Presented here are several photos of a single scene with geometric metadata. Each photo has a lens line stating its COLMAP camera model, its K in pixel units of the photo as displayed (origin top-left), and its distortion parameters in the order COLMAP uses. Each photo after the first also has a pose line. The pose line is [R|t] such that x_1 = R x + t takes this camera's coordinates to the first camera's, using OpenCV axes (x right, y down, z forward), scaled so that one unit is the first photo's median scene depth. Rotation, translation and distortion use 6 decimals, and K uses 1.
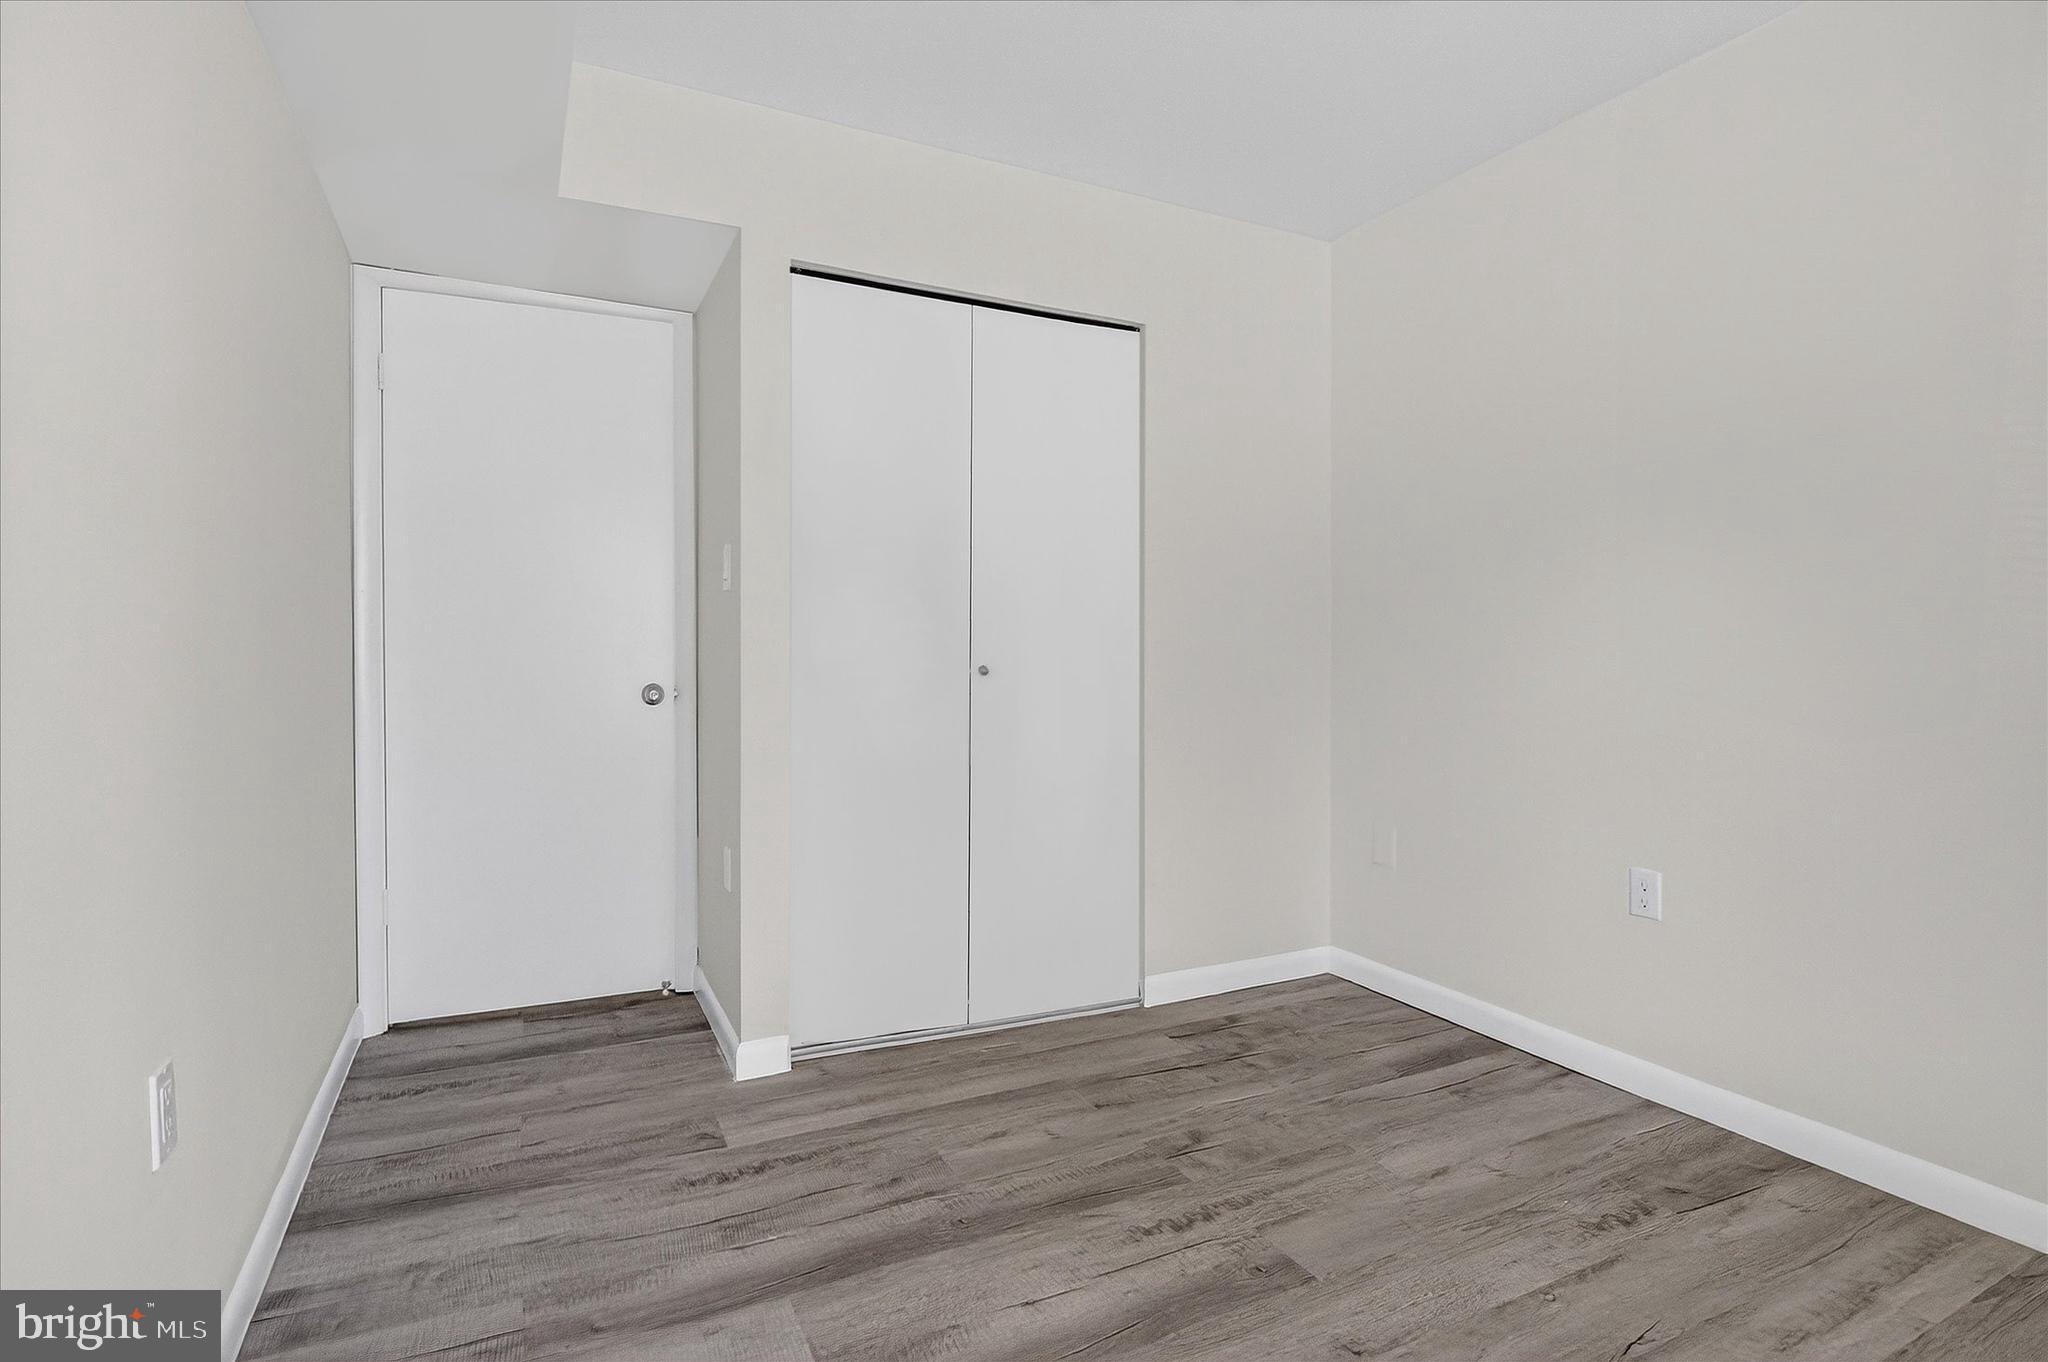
lens RADIAL K [[999.4, 0, 1019.2], [0, 999.4, 670.7], [0, 0, 1]] dist [0.000683, -0.014778]
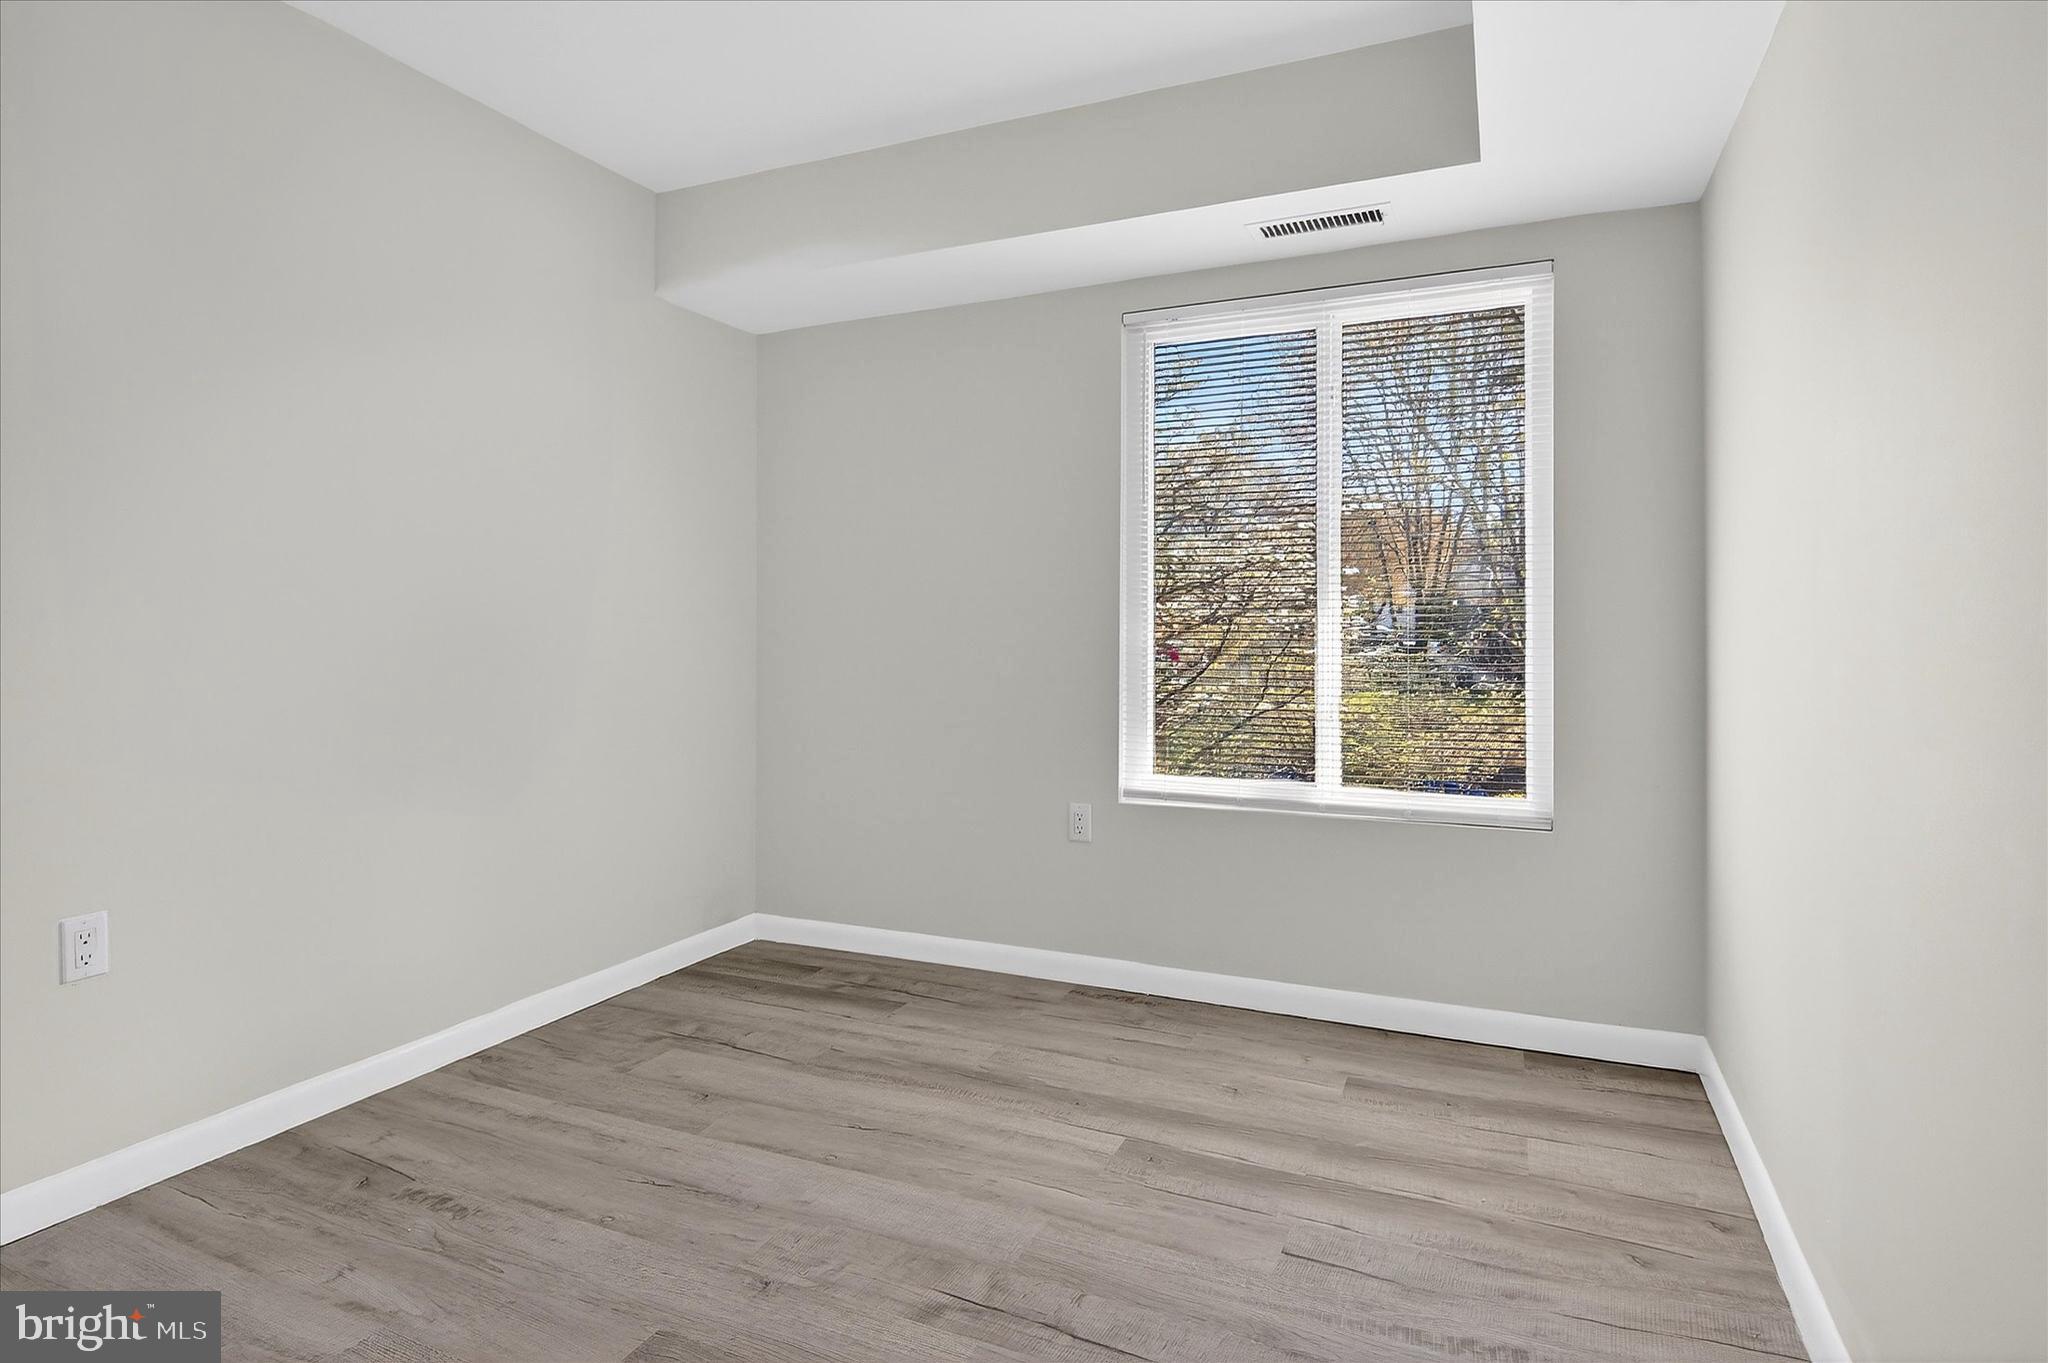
lens RADIAL K [[999.4, 0, 1019.2], [0, 999.4, 671.2], [0, 0, 1]] dist [0.000683, -0.014778]
pose [[-0.607158, -0.034039, 0.793852, -0.513878], [0.015781, 0.998368, 0.054878, -0.027262], [-0.794425, 0.045847, -0.605630, 1.092522]]
